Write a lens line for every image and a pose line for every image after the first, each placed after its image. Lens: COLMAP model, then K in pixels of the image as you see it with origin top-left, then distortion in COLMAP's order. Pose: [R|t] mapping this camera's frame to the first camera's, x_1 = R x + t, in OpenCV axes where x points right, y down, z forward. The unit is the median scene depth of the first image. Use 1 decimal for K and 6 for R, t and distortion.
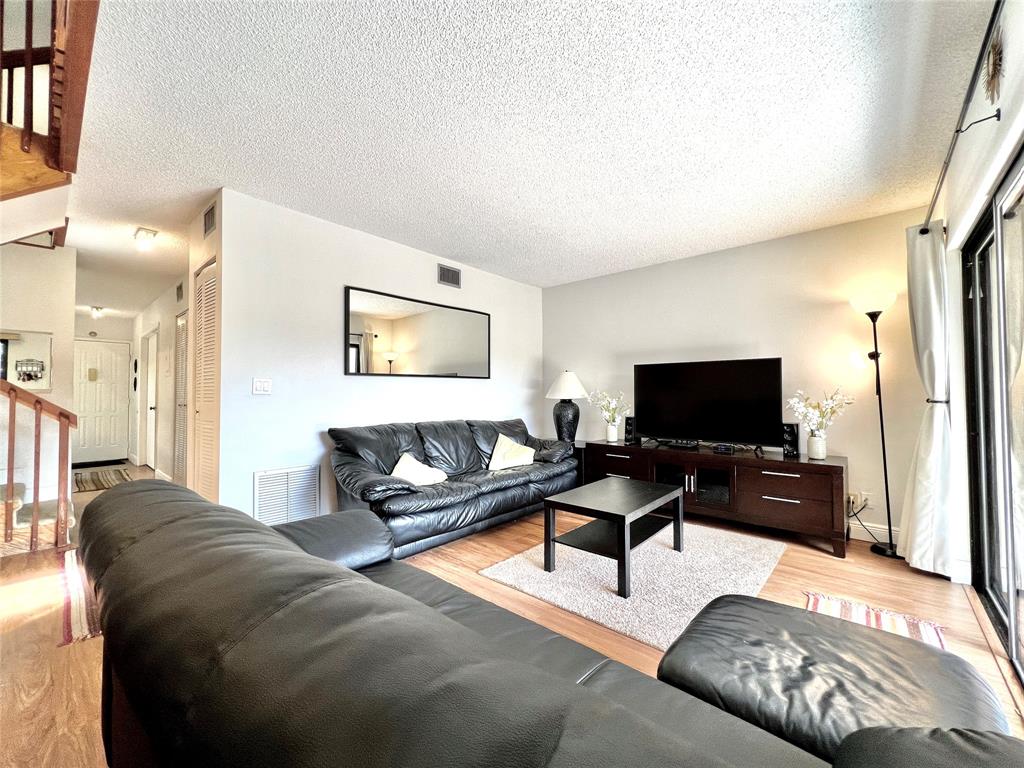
lens RADIAL K [[409.5, 0, 514.2], [0, 409.5, 384.0], [0, 0, 1]] dist [0.000340, -0.000435]
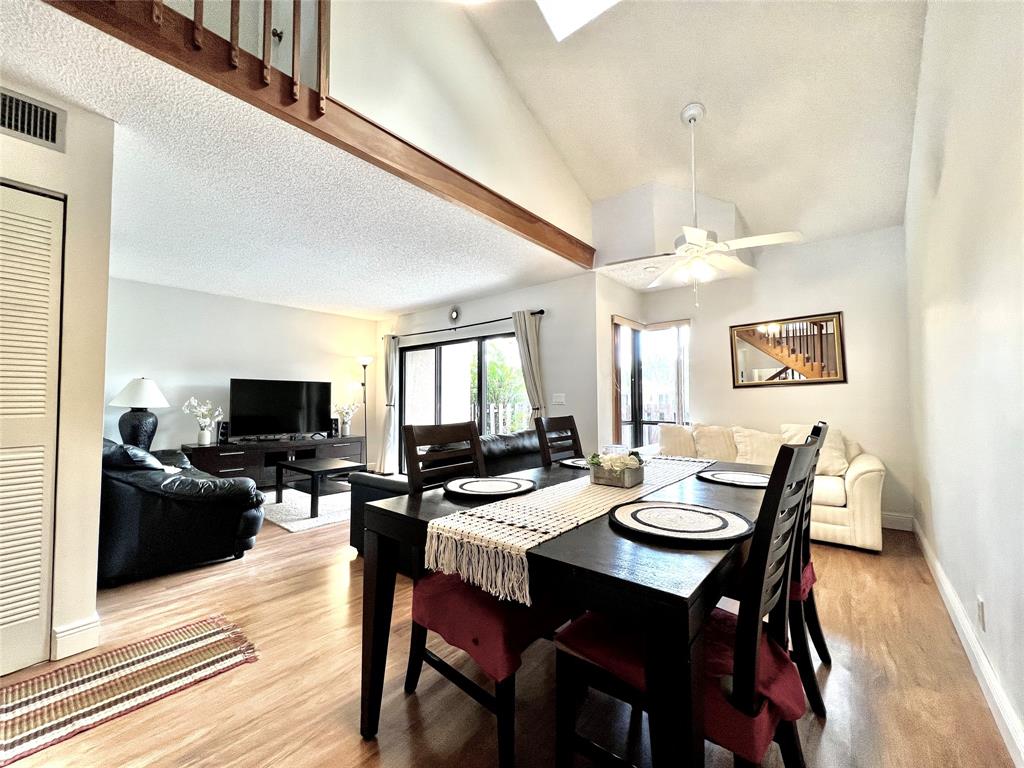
lens RADIAL K [[409.5, 0, 514.2], [0, 409.5, 384.0], [0, 0, 1]] dist [0.000340, -0.000435]
pose [[-0.022588, 0.048537, 0.998566, -1.168465], [-0.023533, 0.998518, -0.049067, 0.012879], [-0.999468, -0.024607, -0.021413, 0.231434]]
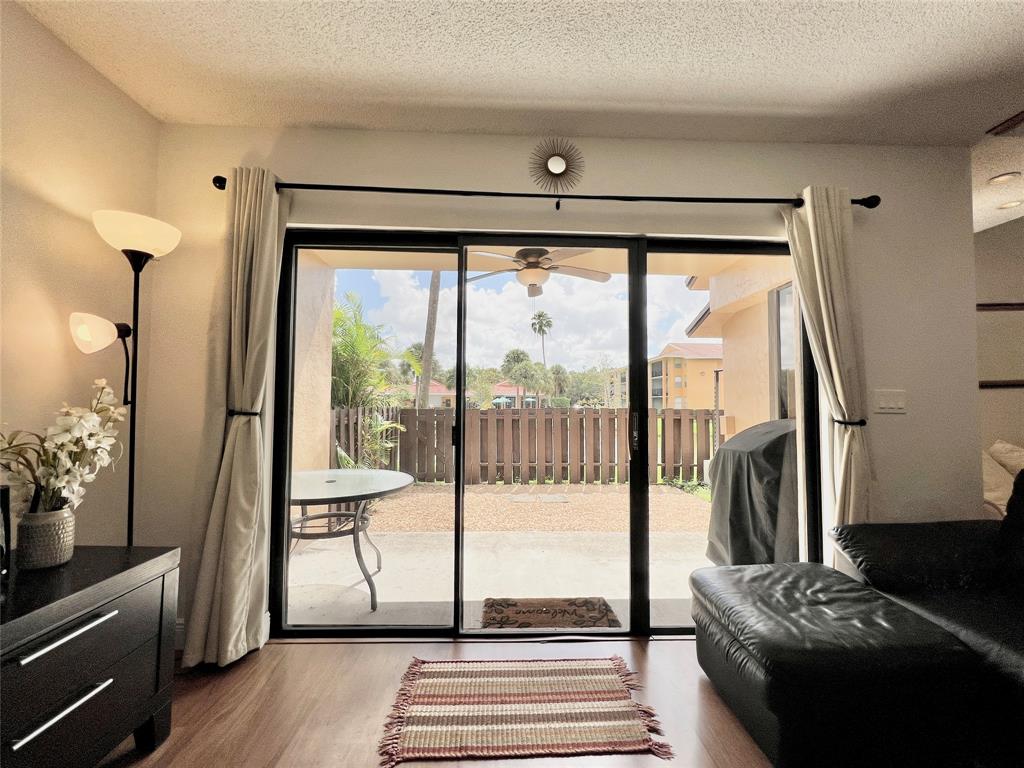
lens RADIAL K [[409.5, 0, 514.2], [0, 409.5, 384.0], [0, 0, 1]] dist [0.000340, -0.000435]
pose [[-0.683998, 0.029462, 0.728888, 0.128233], [-0.025011, 0.997650, -0.063796, 0.019010], [-0.729055, -0.061867, -0.681654, 0.901806]]
